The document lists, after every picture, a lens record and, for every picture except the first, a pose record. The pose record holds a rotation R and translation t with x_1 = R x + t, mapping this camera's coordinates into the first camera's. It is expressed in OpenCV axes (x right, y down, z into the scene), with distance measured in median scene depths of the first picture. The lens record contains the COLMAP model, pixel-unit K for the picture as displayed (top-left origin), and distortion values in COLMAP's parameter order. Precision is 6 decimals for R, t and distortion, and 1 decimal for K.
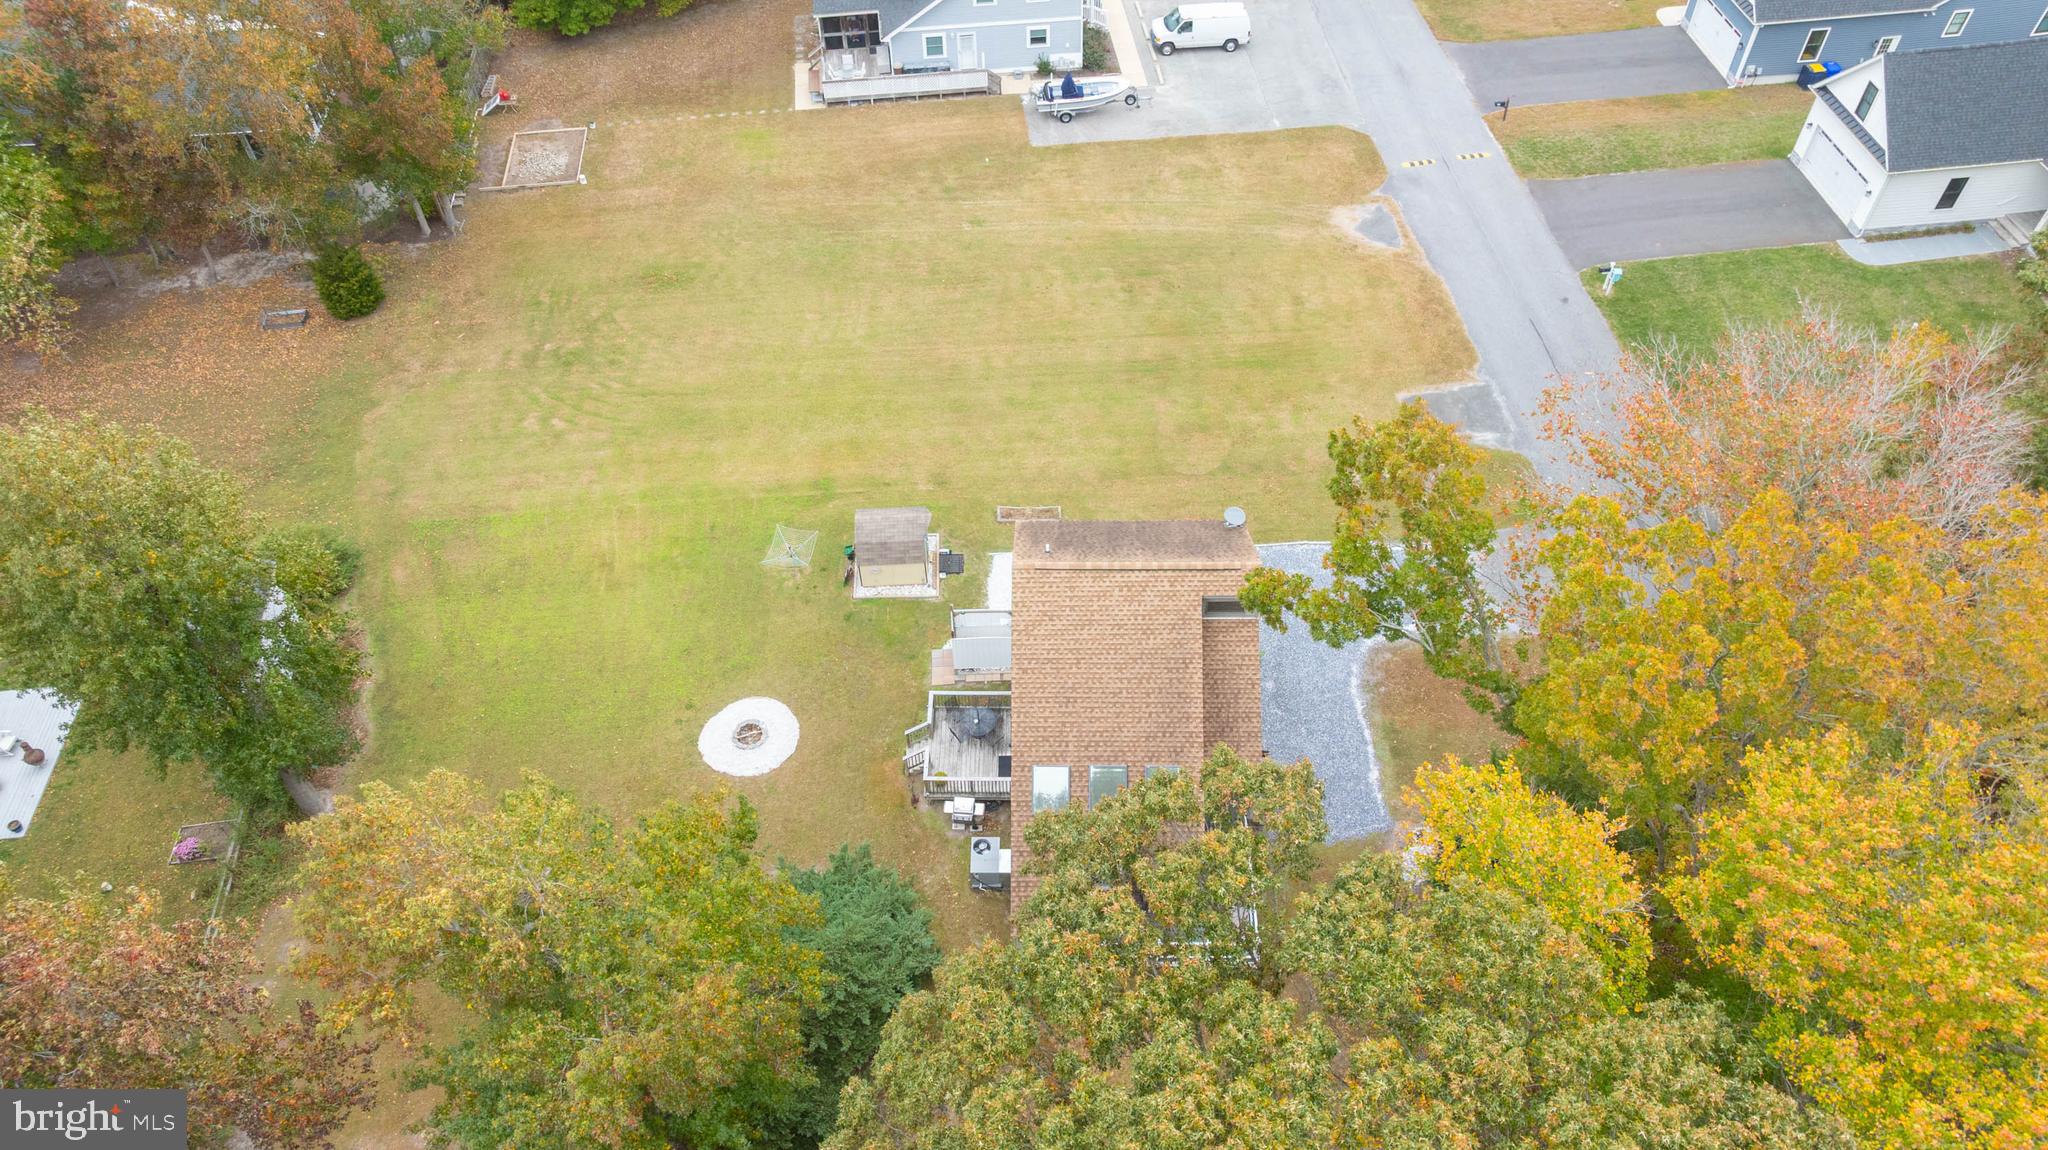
lens RADIAL K [[1449.6, 0, 1019.8], [0, 1449.6, 573.3], [0, 0, 1]] dist [-0.029723, 0.020491]
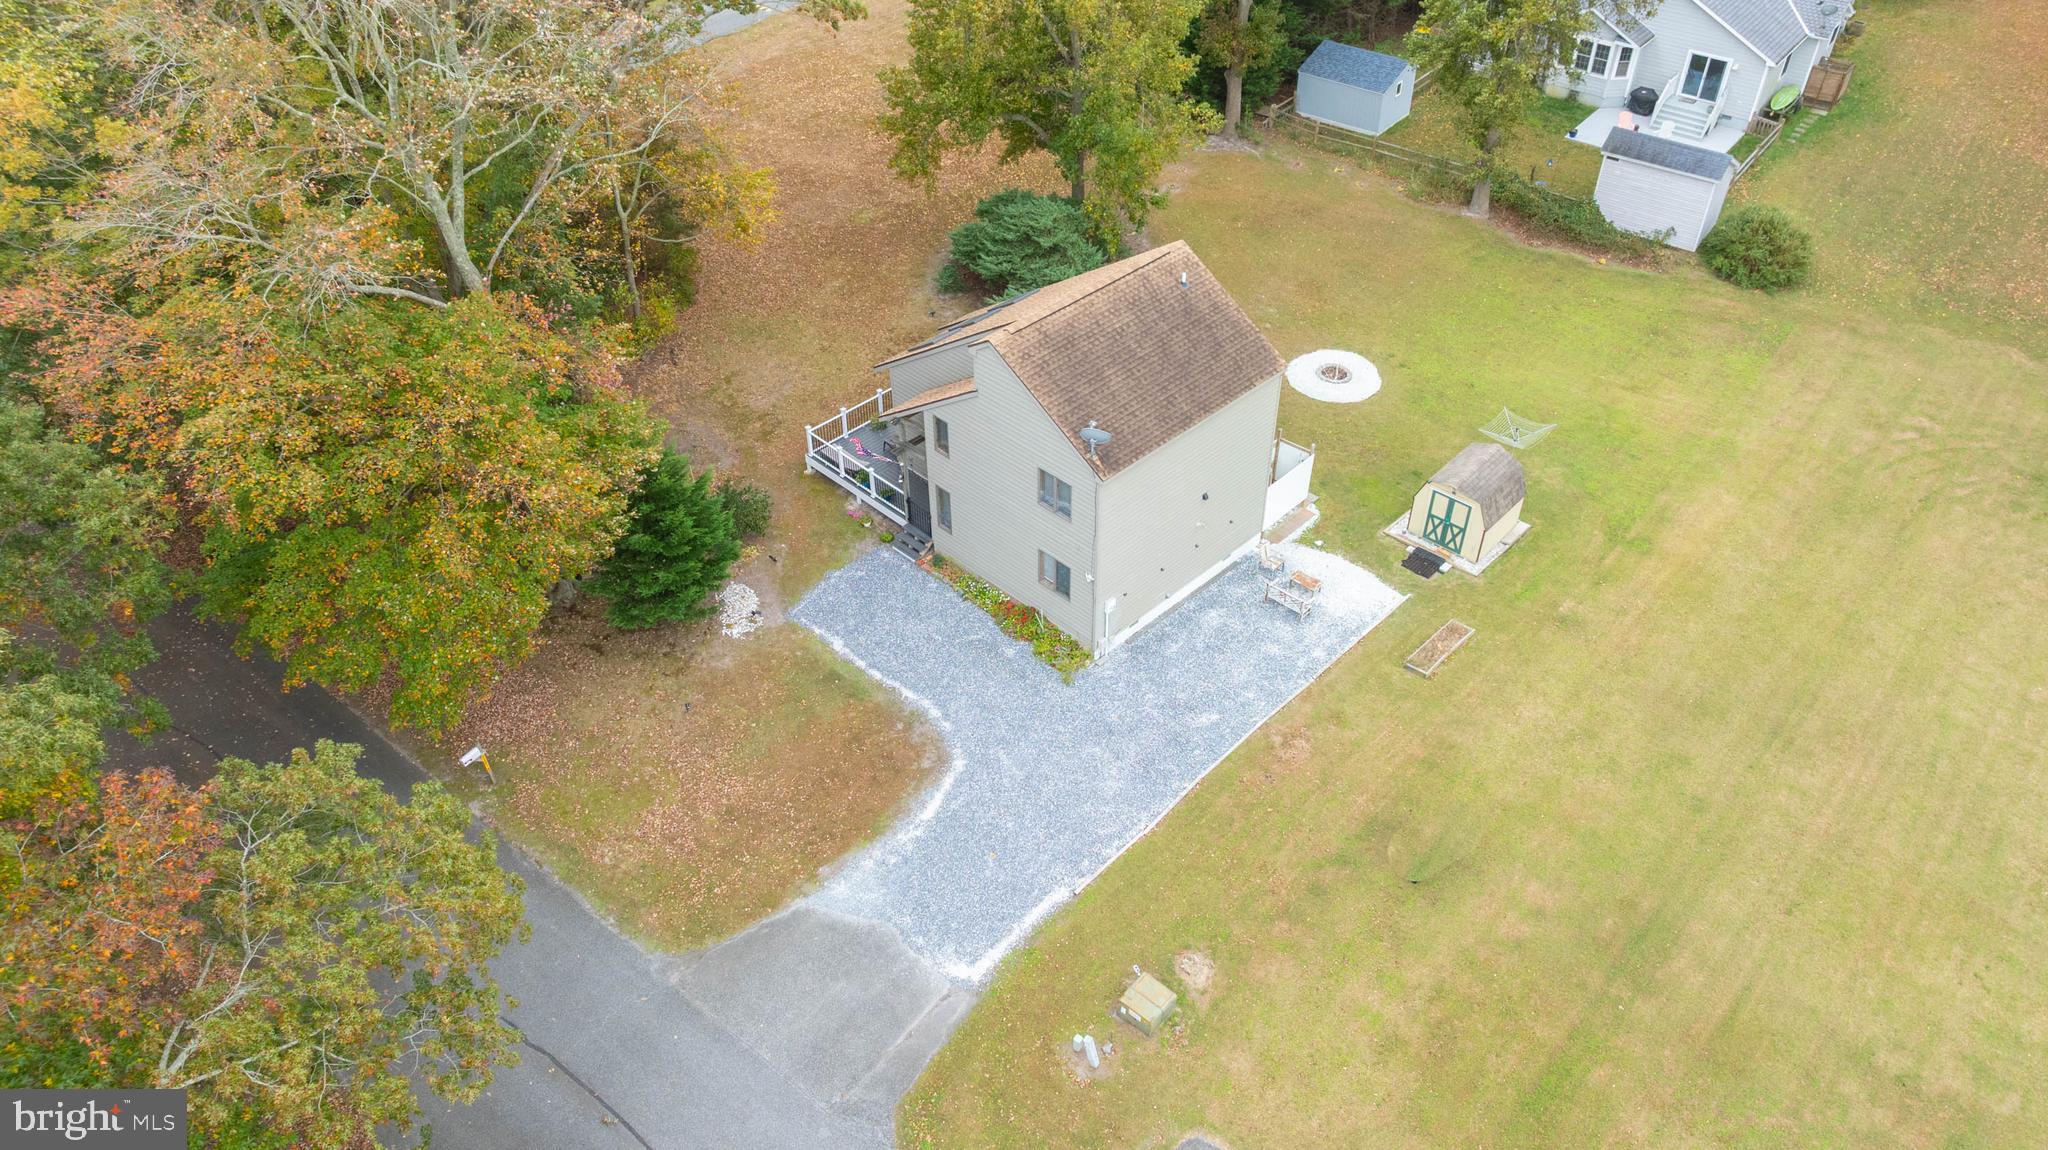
lens RADIAL K [[1449.6, 0, 1019.8], [0, 1449.6, 573.3], [0, 0, 1]] dist [-0.029723, 0.020491]
pose [[-0.701393, 0.477237, -0.529427, 0.450938], [-0.520872, 0.163855, 0.837762, -0.473051], [0.486560, 0.863363, 0.133652, 0.684718]]
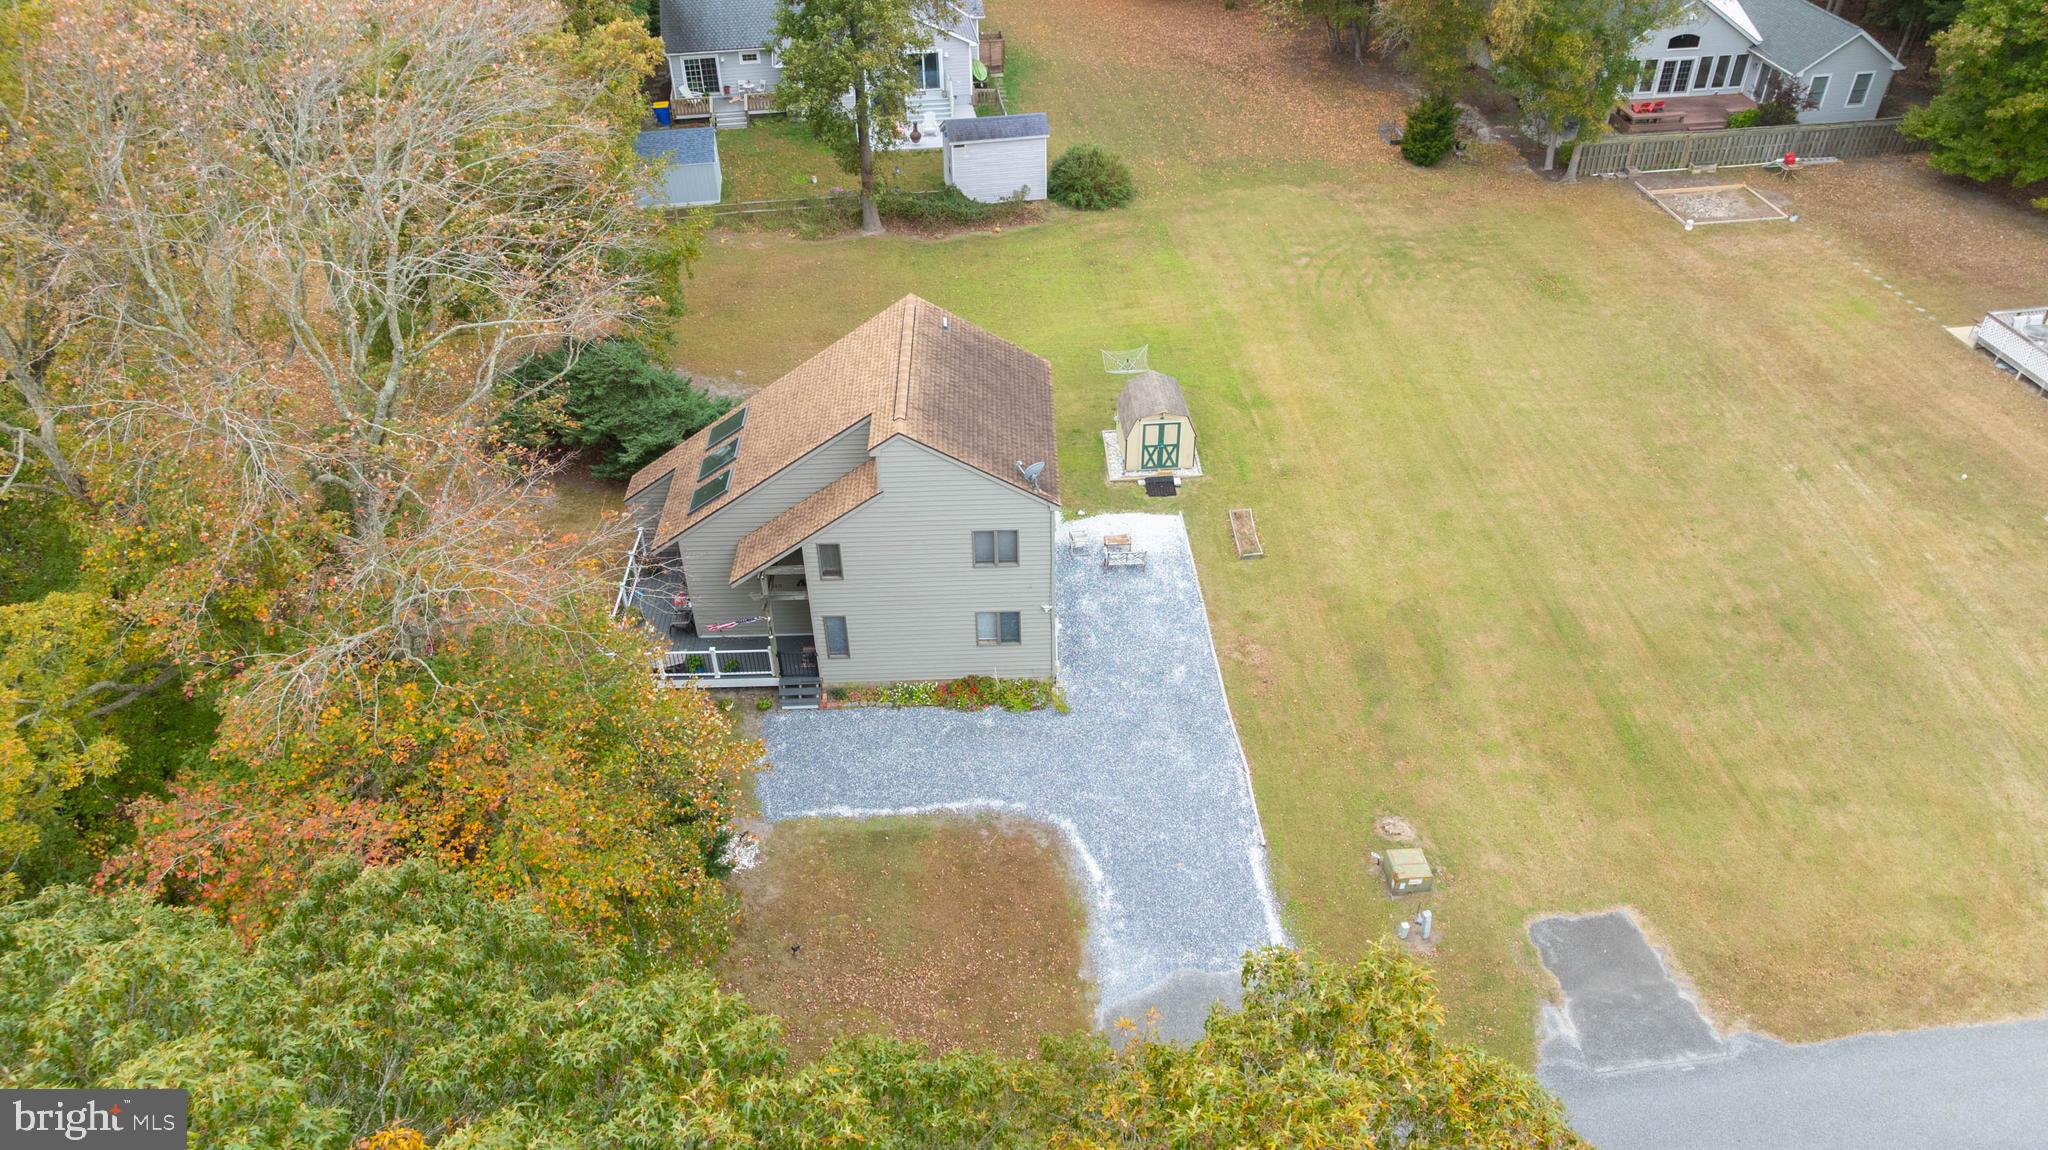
lens RADIAL K [[1449.6, 0, 1019.8], [0, 1449.6, 573.3], [0, 0, 1]] dist [-0.029723, 0.020491]
pose [[0.033264, 0.621832, -0.782444, 0.586258], [-0.739850, 0.541666, 0.399025, -0.232365], [0.671949, 0.565618, 0.478080, 0.470779]]
